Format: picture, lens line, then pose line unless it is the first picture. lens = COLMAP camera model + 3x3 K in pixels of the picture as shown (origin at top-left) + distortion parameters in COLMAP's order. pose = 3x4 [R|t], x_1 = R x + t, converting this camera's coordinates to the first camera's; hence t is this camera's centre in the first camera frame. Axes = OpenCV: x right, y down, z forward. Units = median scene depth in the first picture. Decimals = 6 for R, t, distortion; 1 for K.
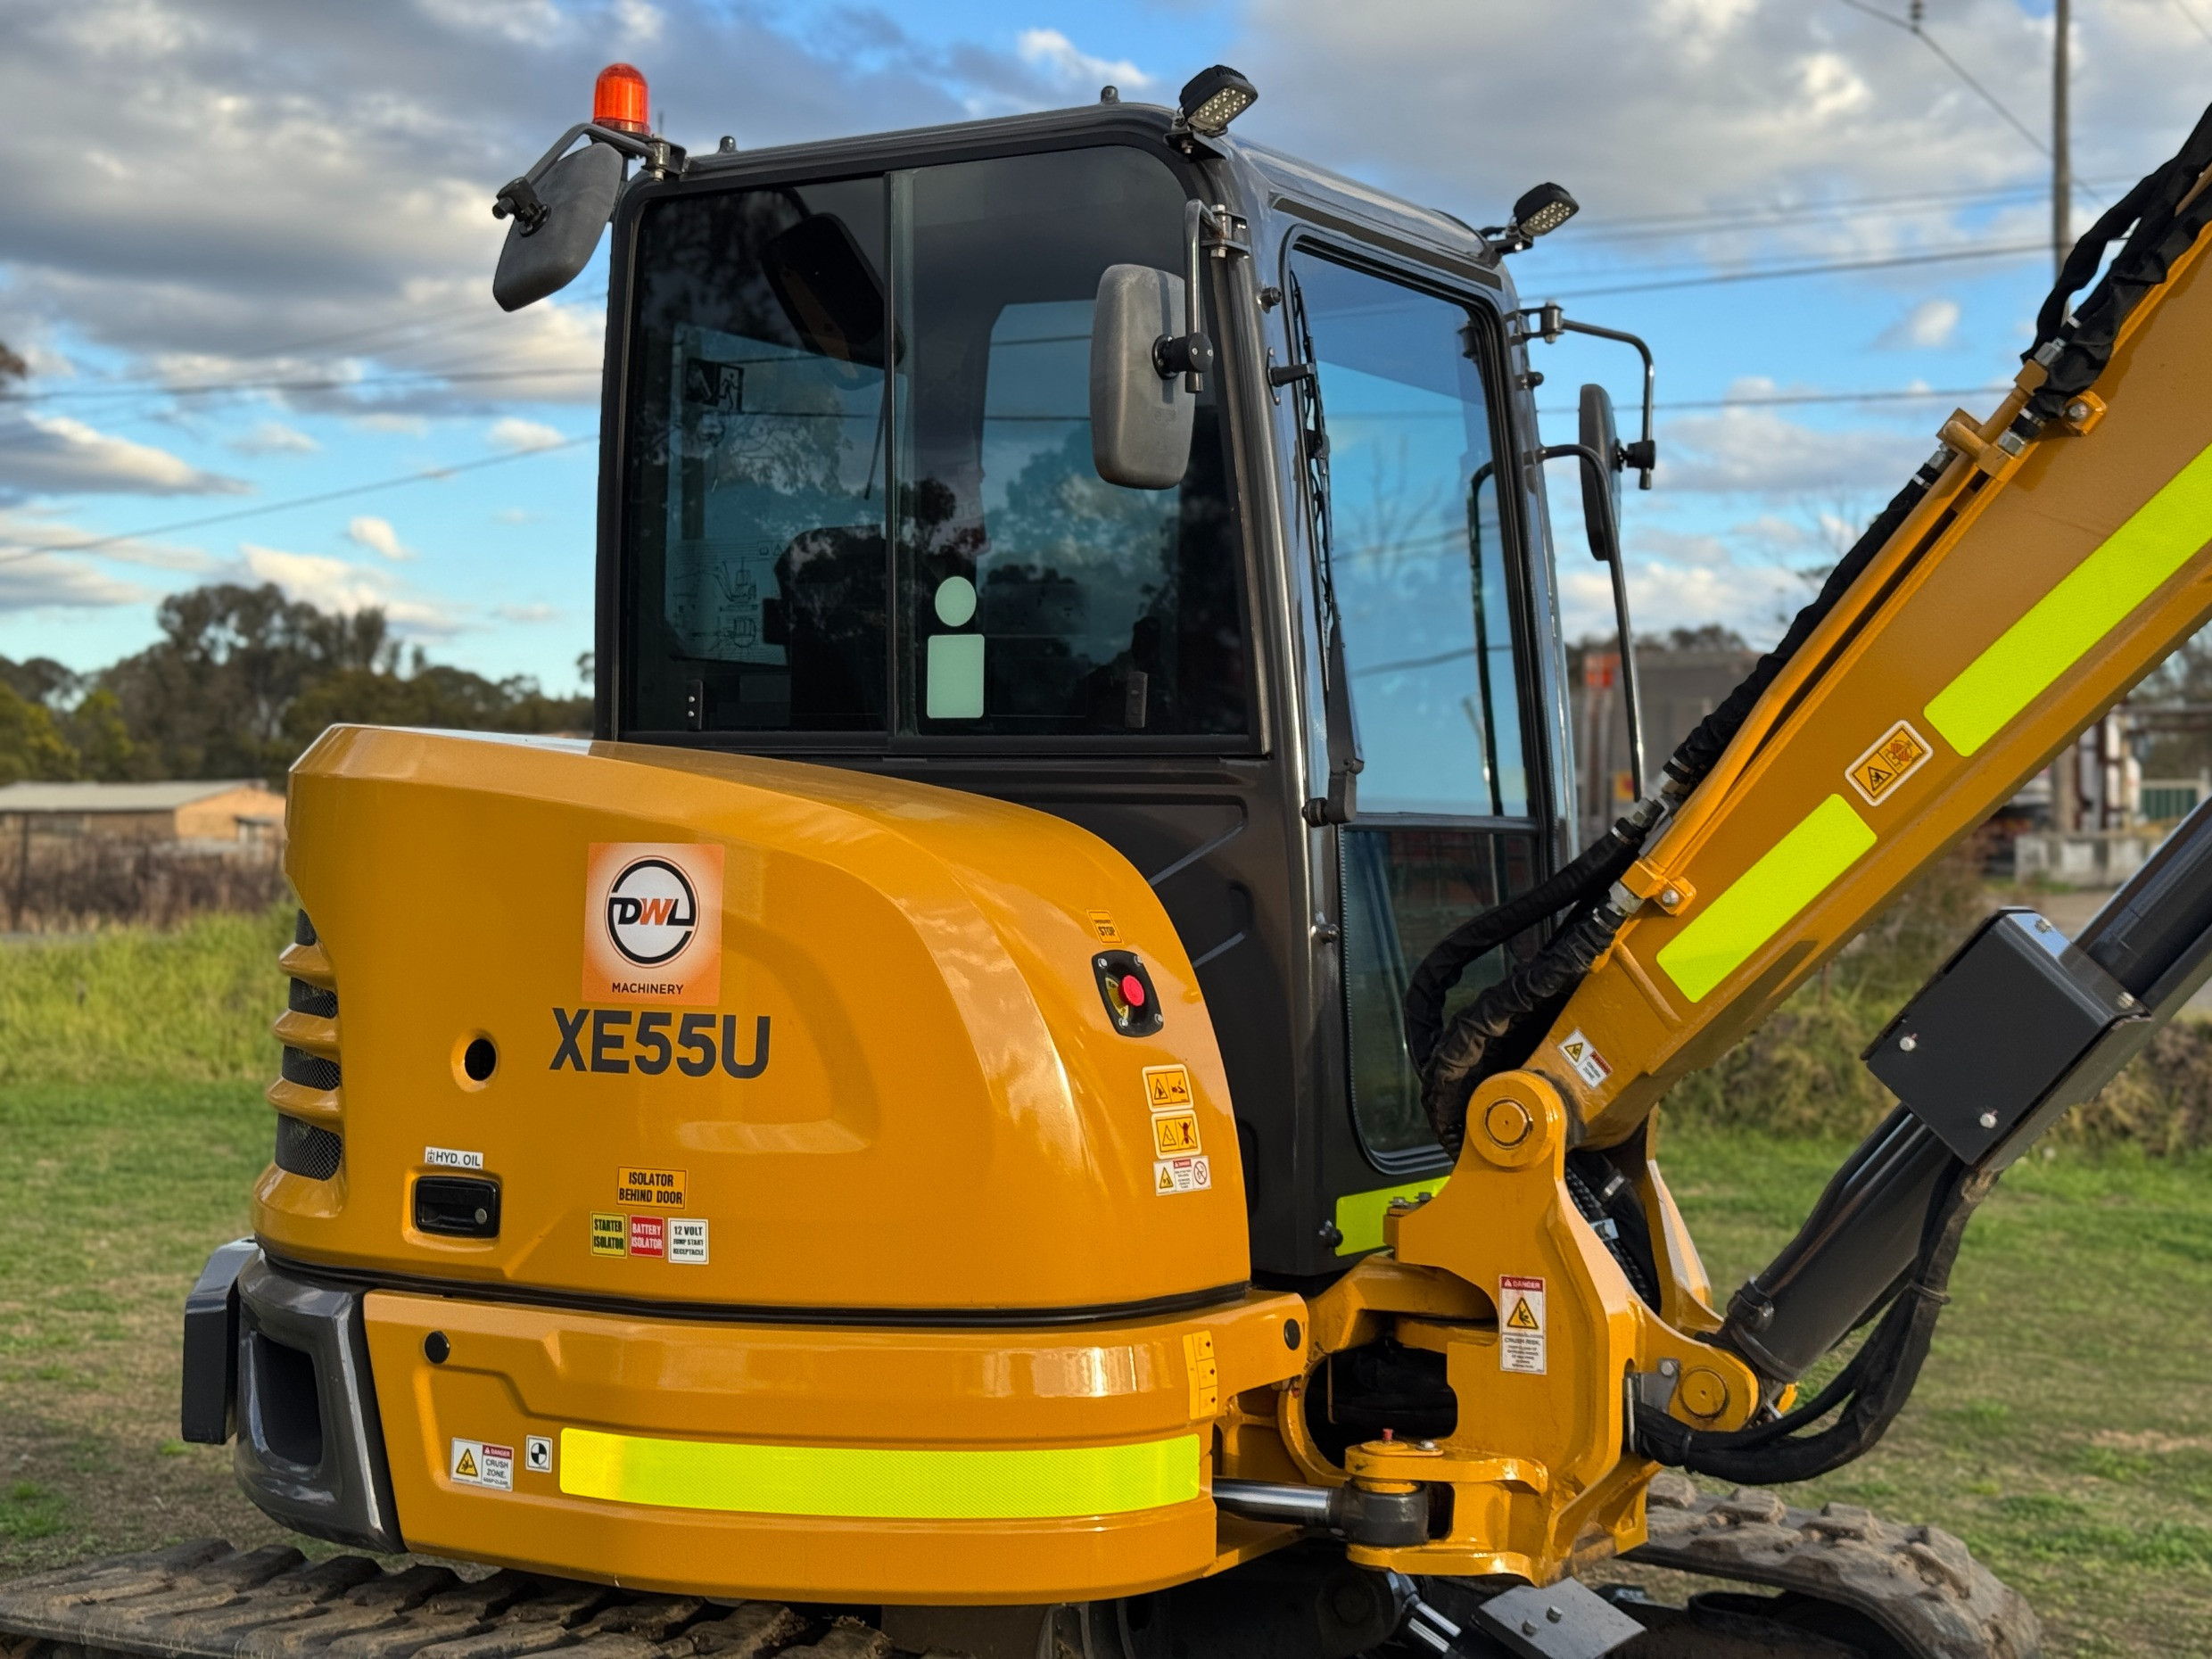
lens RADIAL K [[3098.4, 0, 1107.6], [0, 3098.4, 837.3], [0, 0, 1]] dist [0.122770, 0.000000]
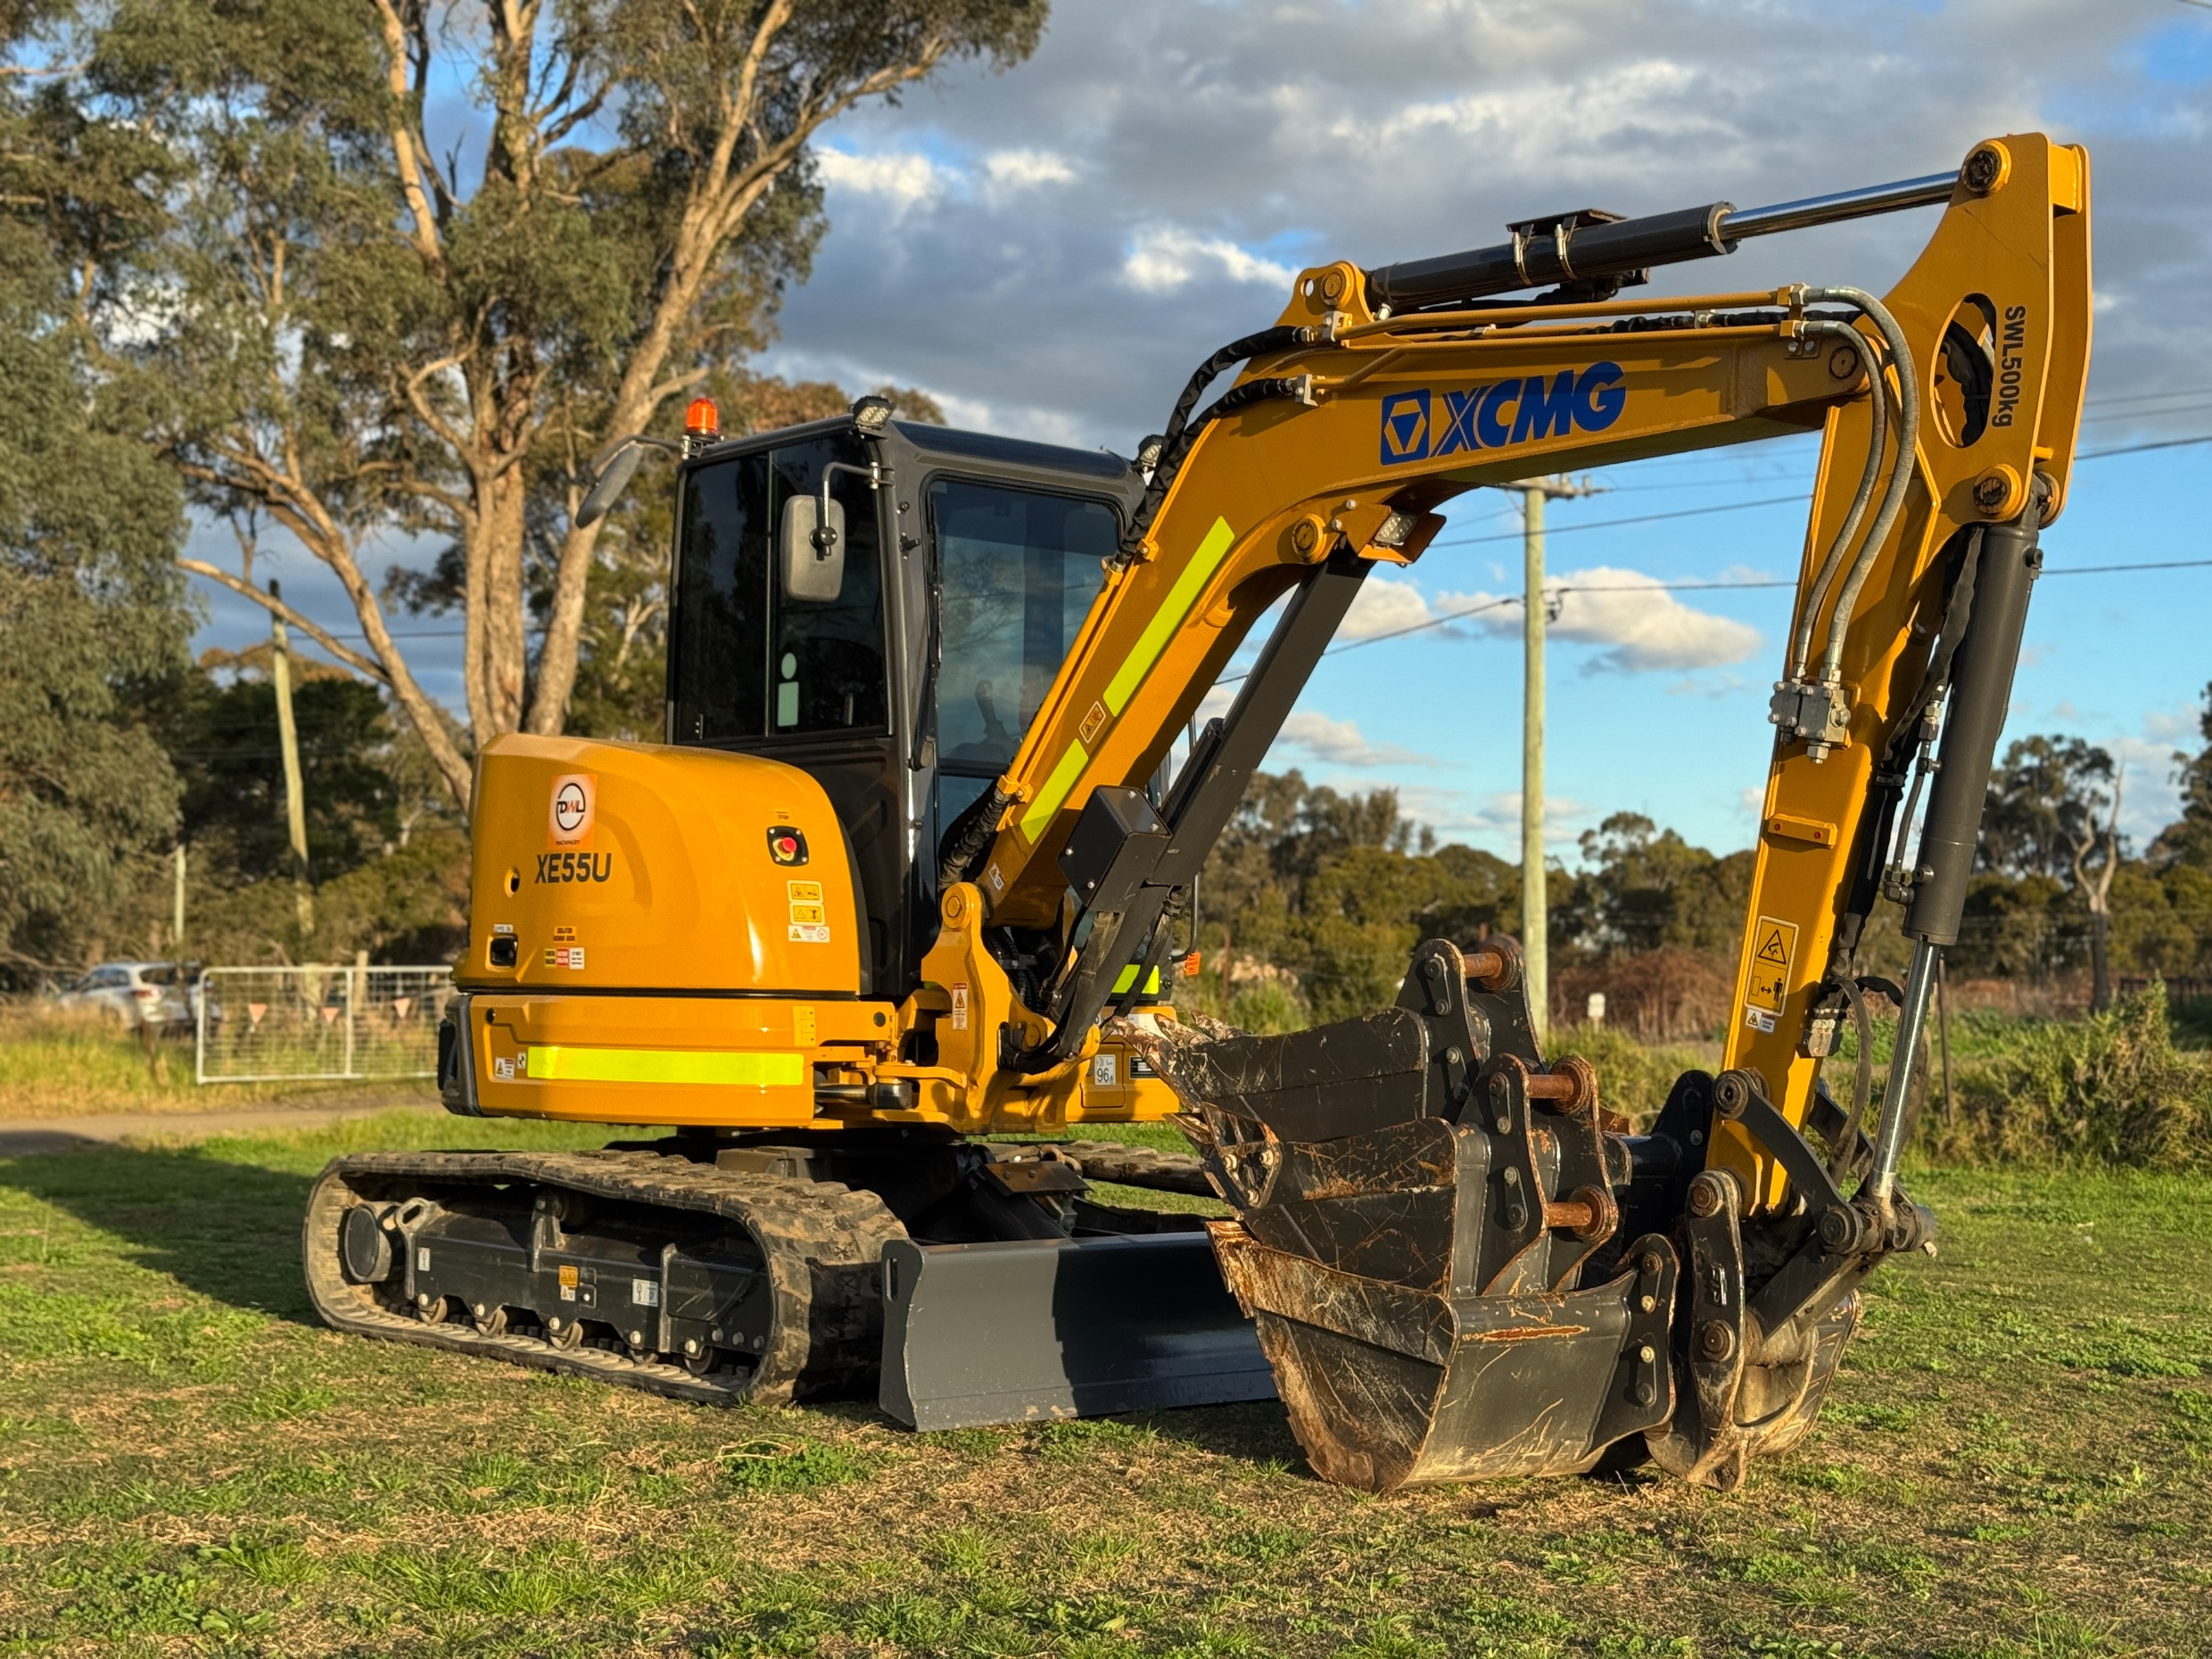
lens RADIAL K [[3098.4, 0, 1104.0], [0, 3098.4, 829.9], [0, 0, 1]] dist [0.122770, 0.000000]
pose [[0.944569, -0.011852, -0.328098, 0.867369], [-0.008306, 0.998166, -0.059971, 0.158913], [0.328207, 0.059372, 0.942738, -0.860297]]
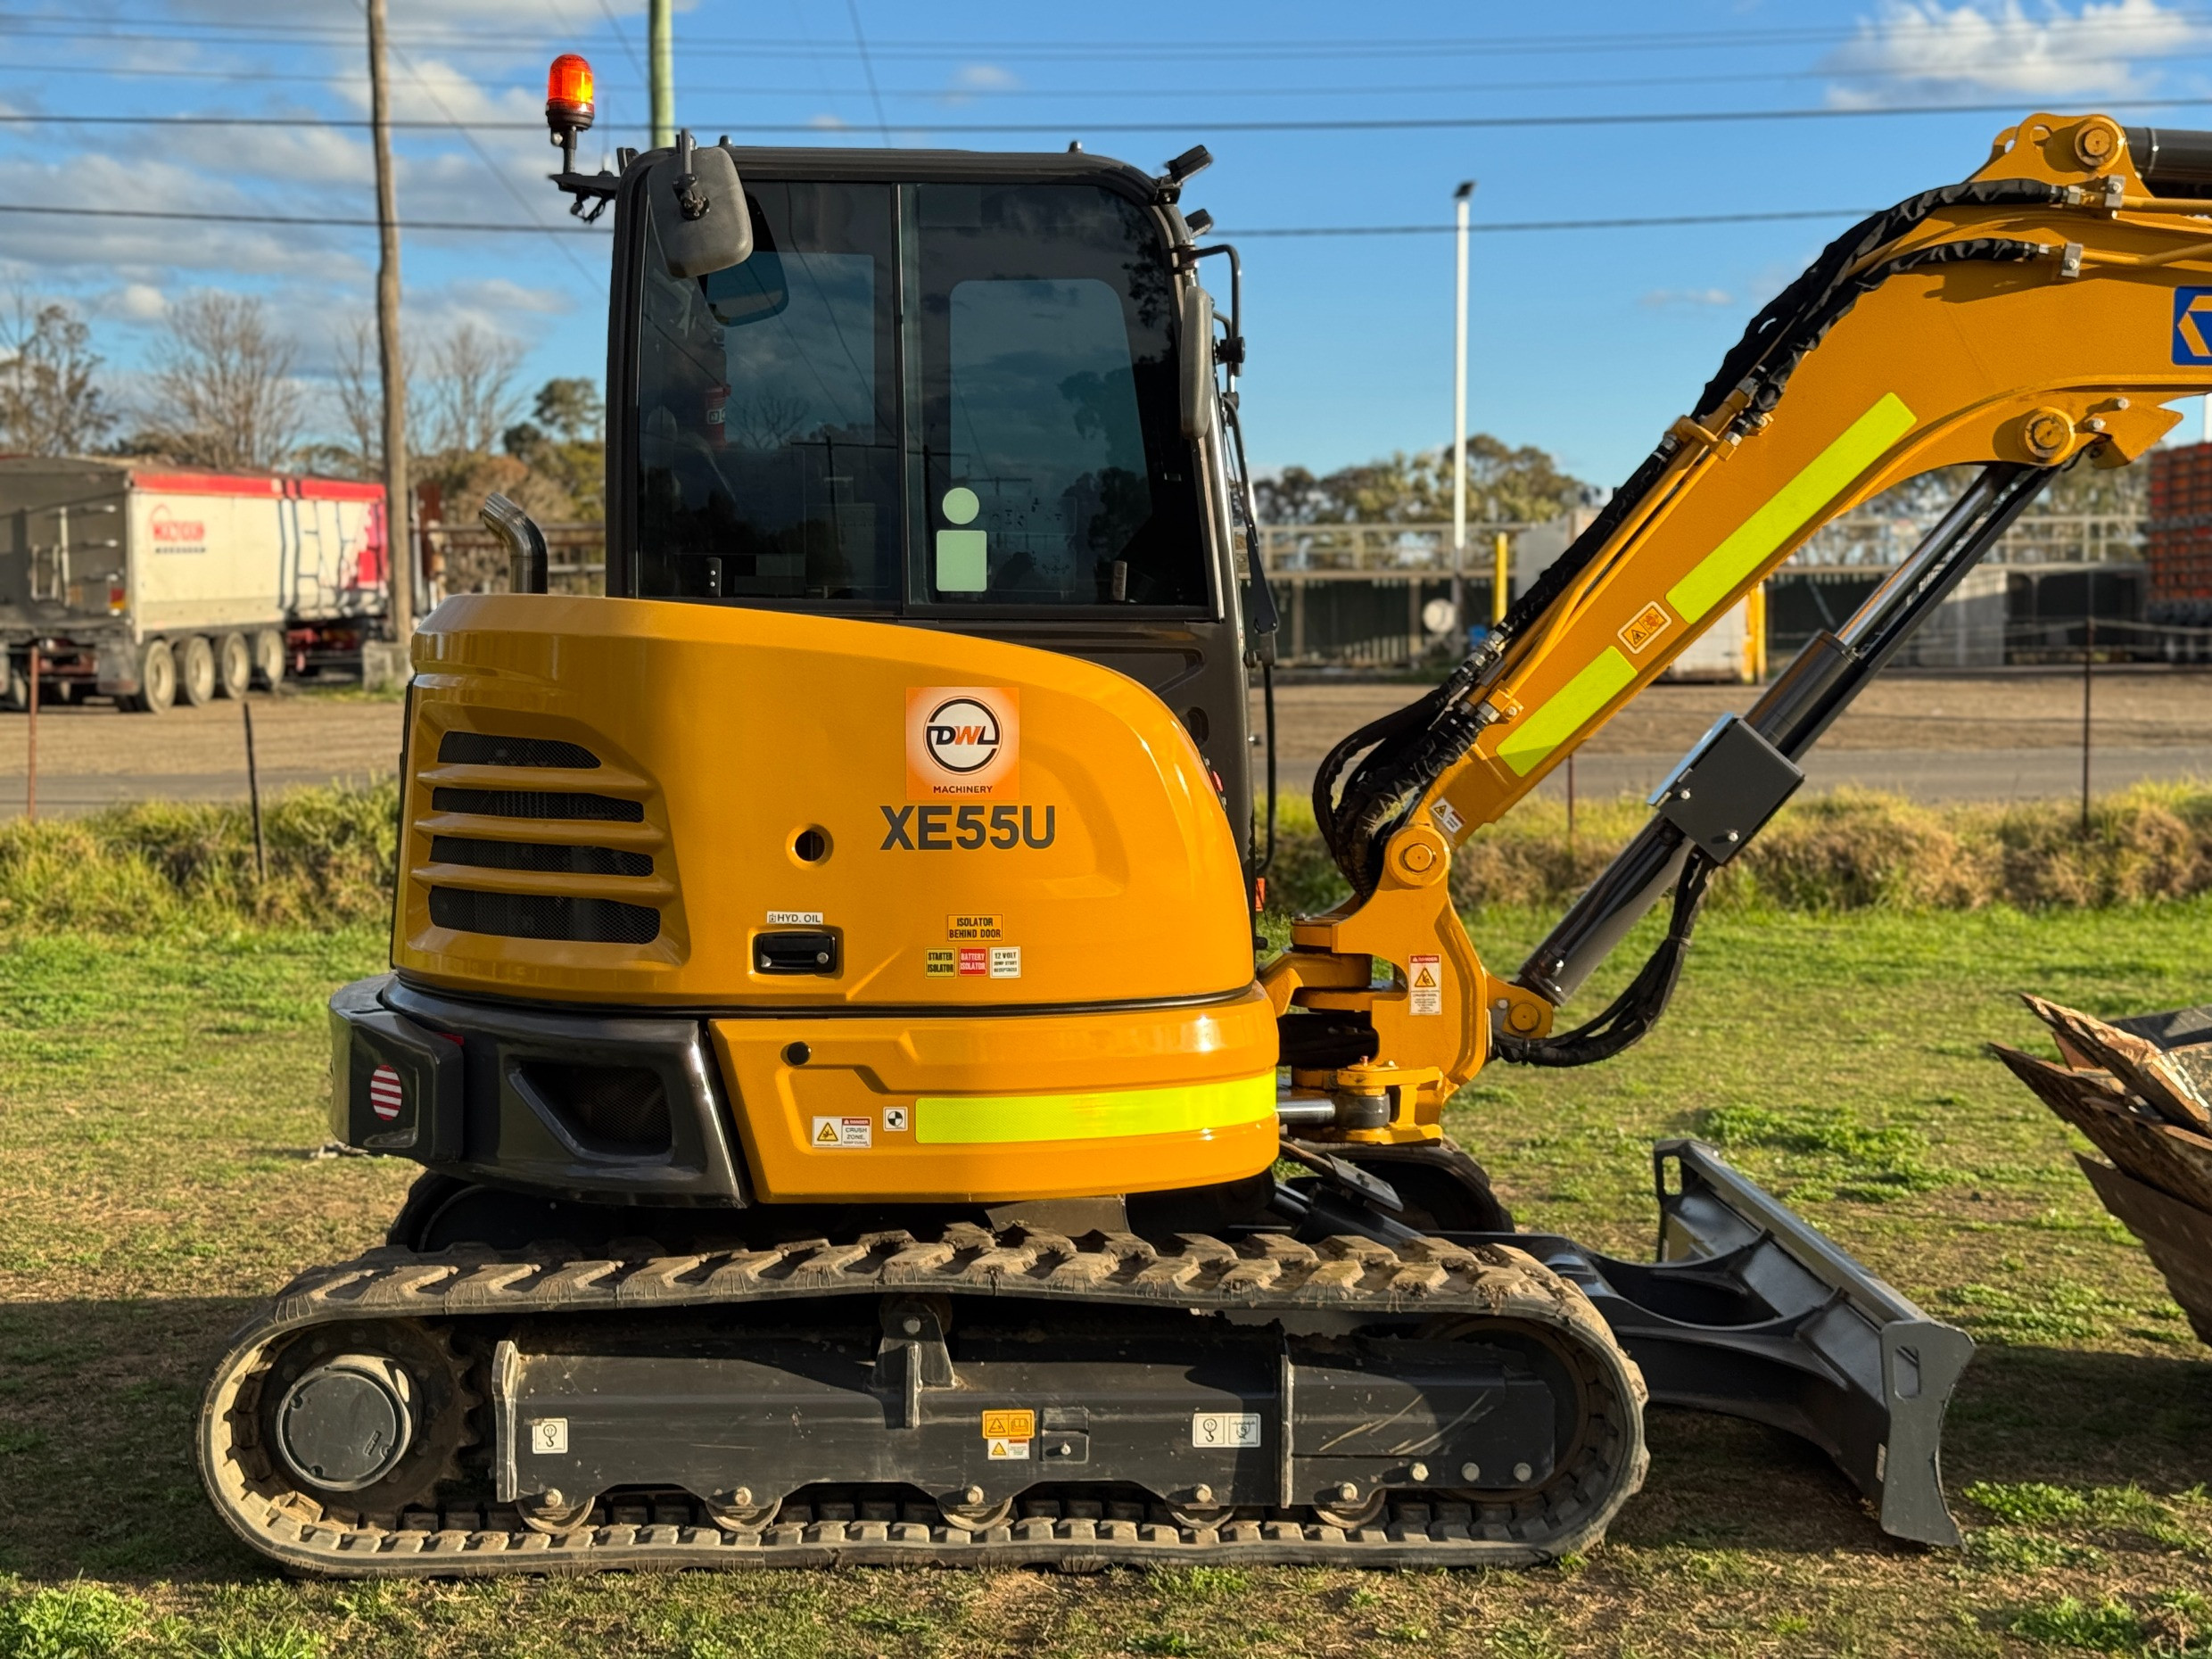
lens RADIAL K [[3098.4, 0, 1114.3], [0, 3098.4, 846.9], [0, 0, 1]] dist [0.122770, 0.000000]
pose [[0.838069, -0.042794, 0.543883, -0.831142], [0.007312, 0.997710, 0.067235, -0.019193], [-0.545515, -0.052371, 0.836463, -0.217798]]
